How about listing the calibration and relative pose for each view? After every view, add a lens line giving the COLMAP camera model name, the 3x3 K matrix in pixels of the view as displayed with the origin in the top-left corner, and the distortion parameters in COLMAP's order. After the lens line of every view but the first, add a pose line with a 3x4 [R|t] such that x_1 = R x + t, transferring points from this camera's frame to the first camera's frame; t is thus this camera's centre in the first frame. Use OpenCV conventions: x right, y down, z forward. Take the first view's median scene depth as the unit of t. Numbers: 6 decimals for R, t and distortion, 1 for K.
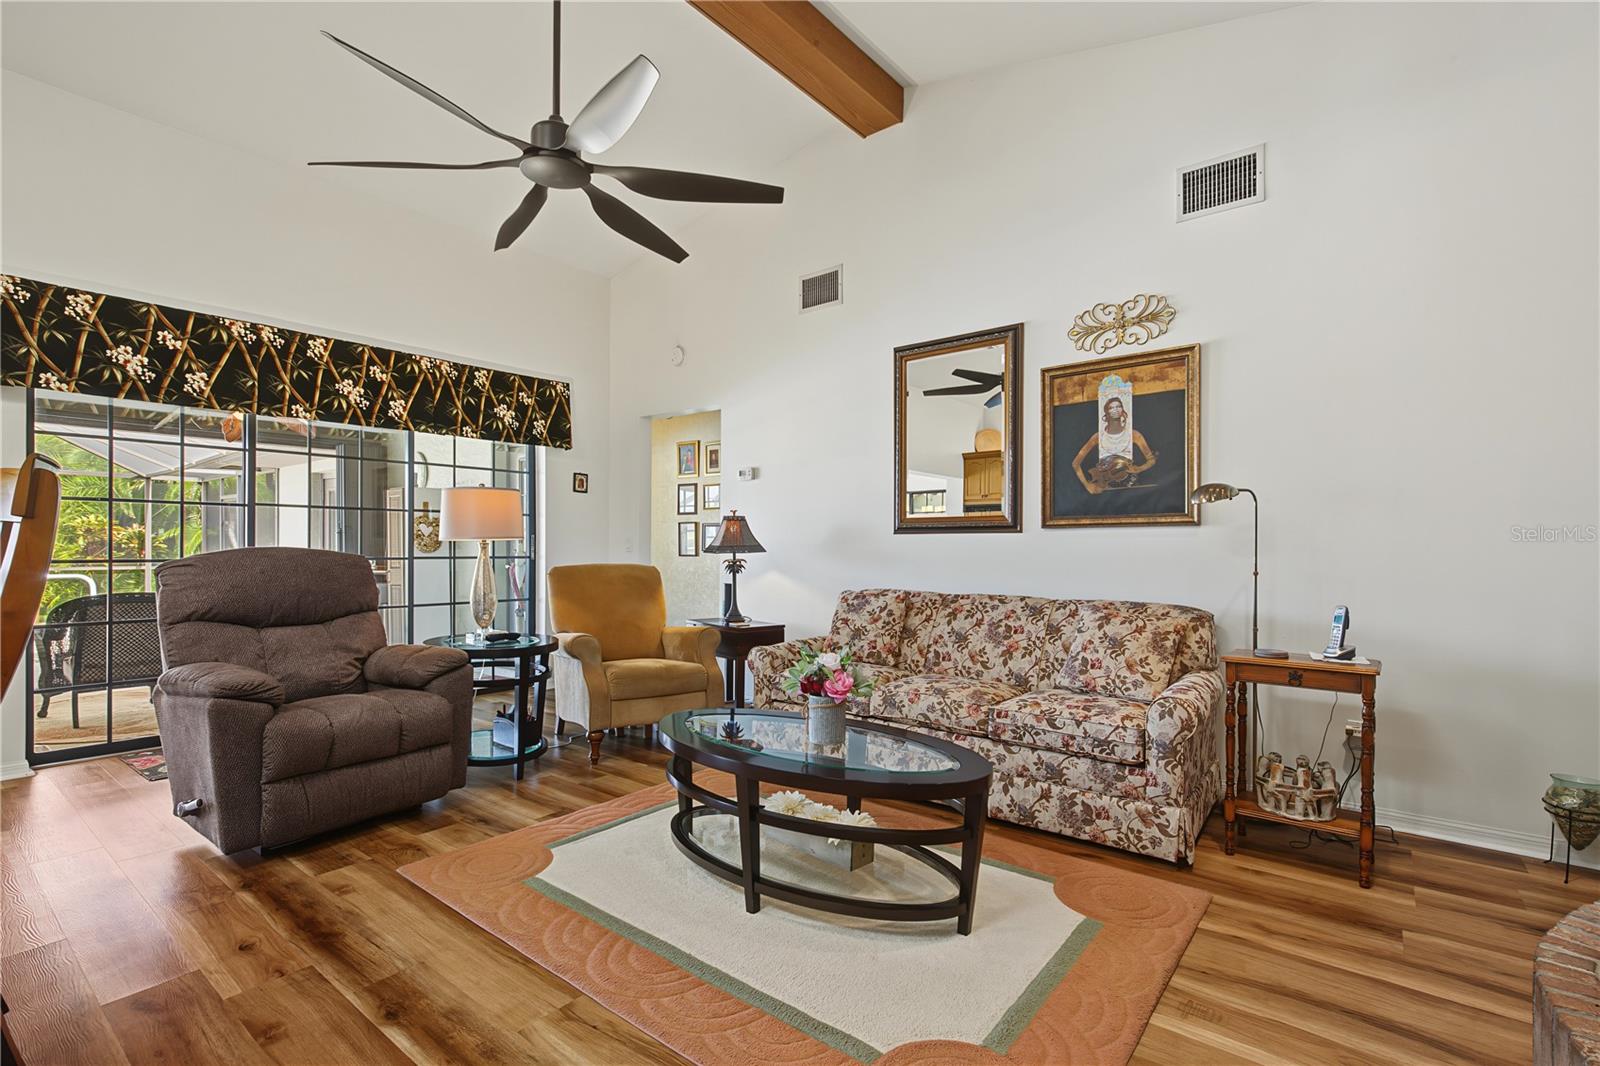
lens RADIAL K [[731.0, 0, 812.6], [0, 731.0, 546.5], [0, 0, 1]] dist [-0.000999, -0.000458]
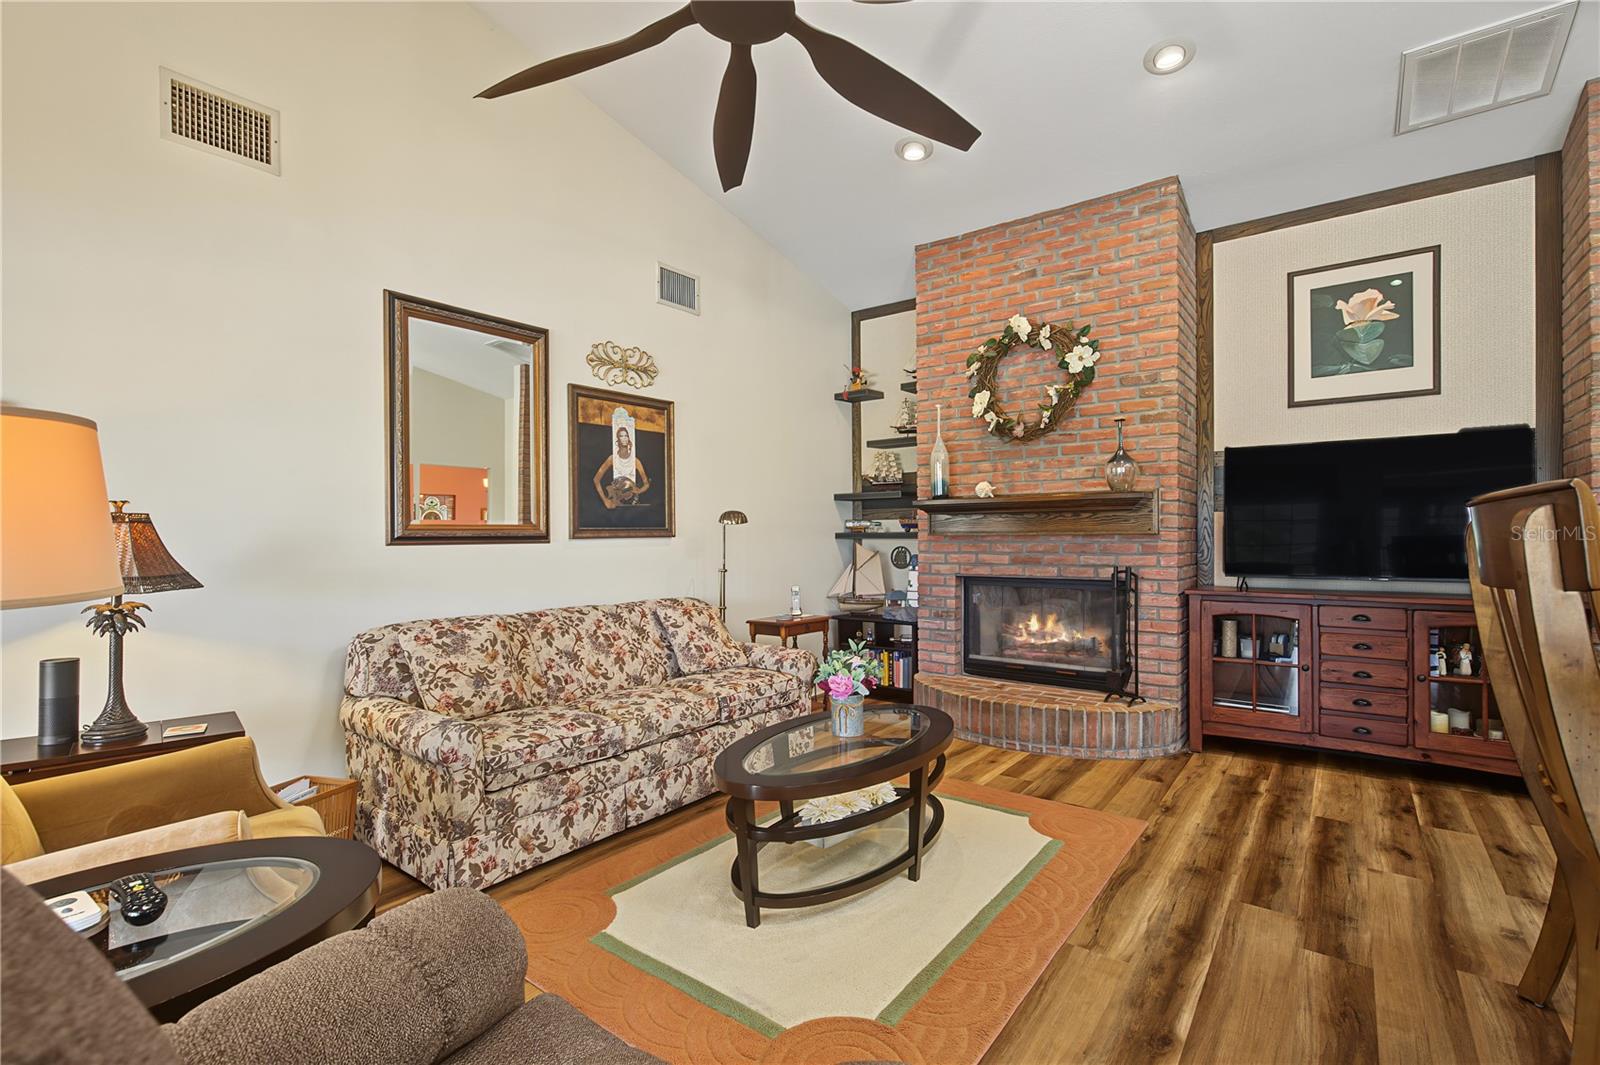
lens RADIAL K [[731.0, 0, 800.7], [0, 731.0, 536.5], [0, 0, 1]] dist [-0.000999, -0.000458]
pose [[-0.011537, -0.008867, 0.999894, -0.727656], [0.001925, 0.999959, 0.008890, -0.037029], [-0.999932, 0.002027, -0.011519, 0.695569]]
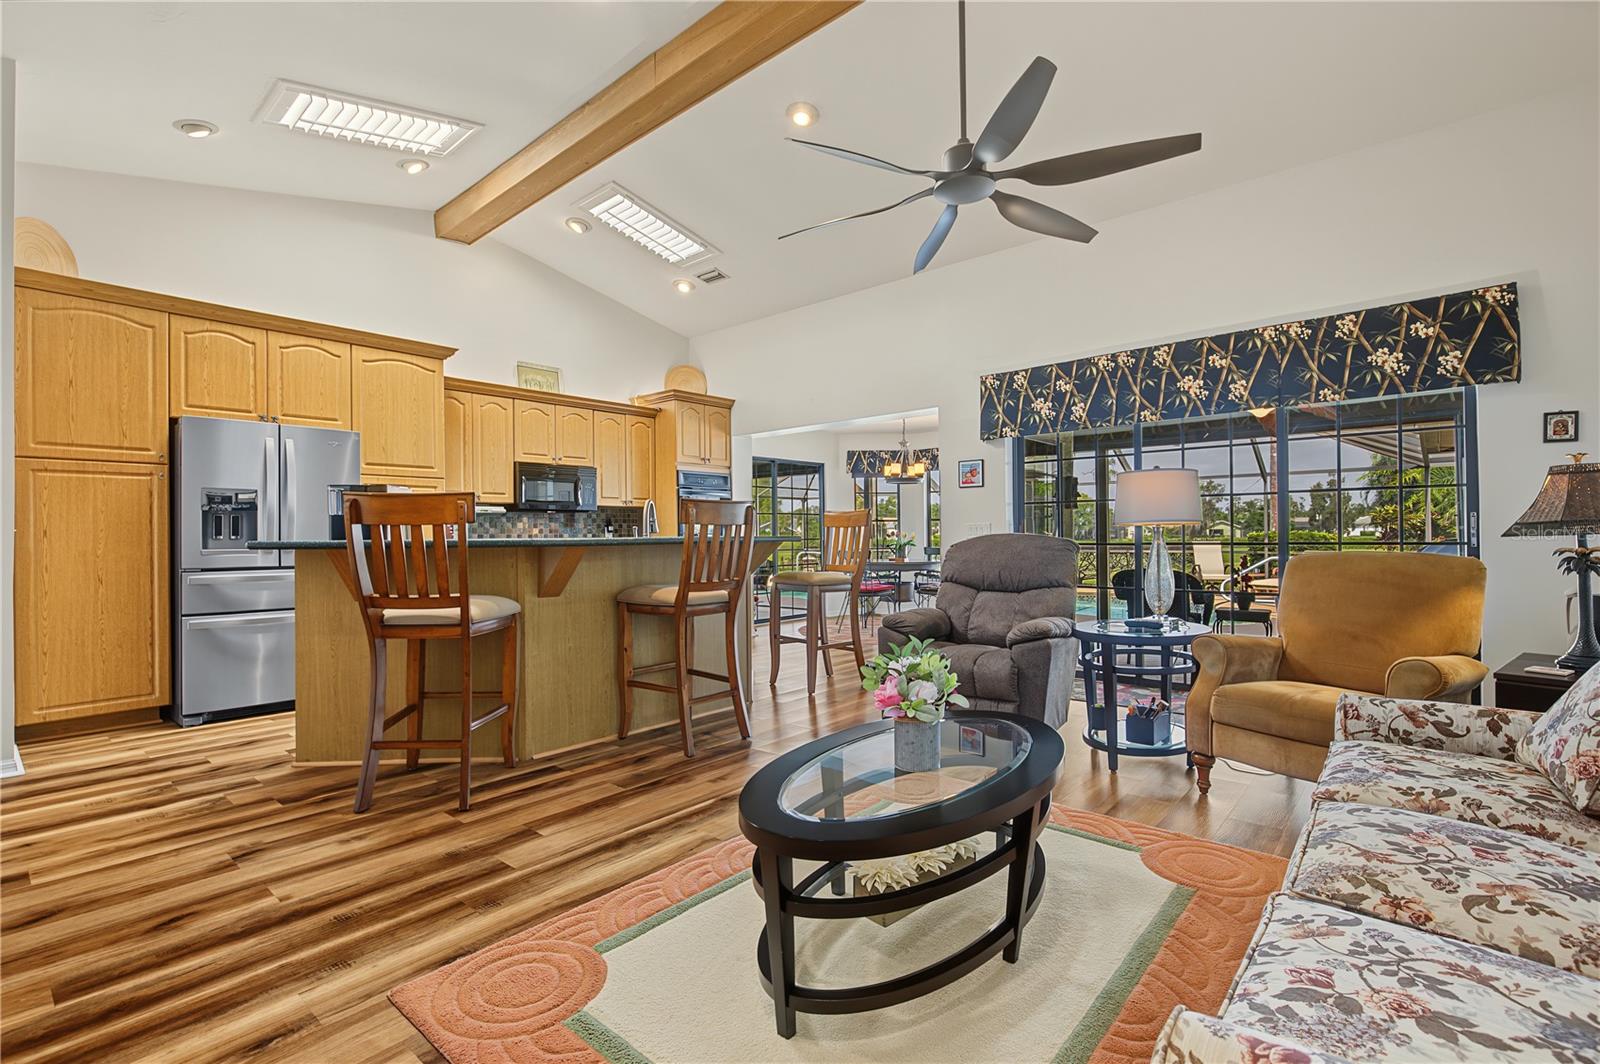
lens RADIAL K [[731.0, 0, 816.3], [0, 731.0, 530.0], [0, 0, 1]] dist [-0.000999, -0.000458]
pose [[-0.036459, -0.013695, -0.999241, 0.541781], [0.012286, 0.999824, -0.014151, 0.007105], [0.999260, -0.012793, -0.036284, 0.591095]]
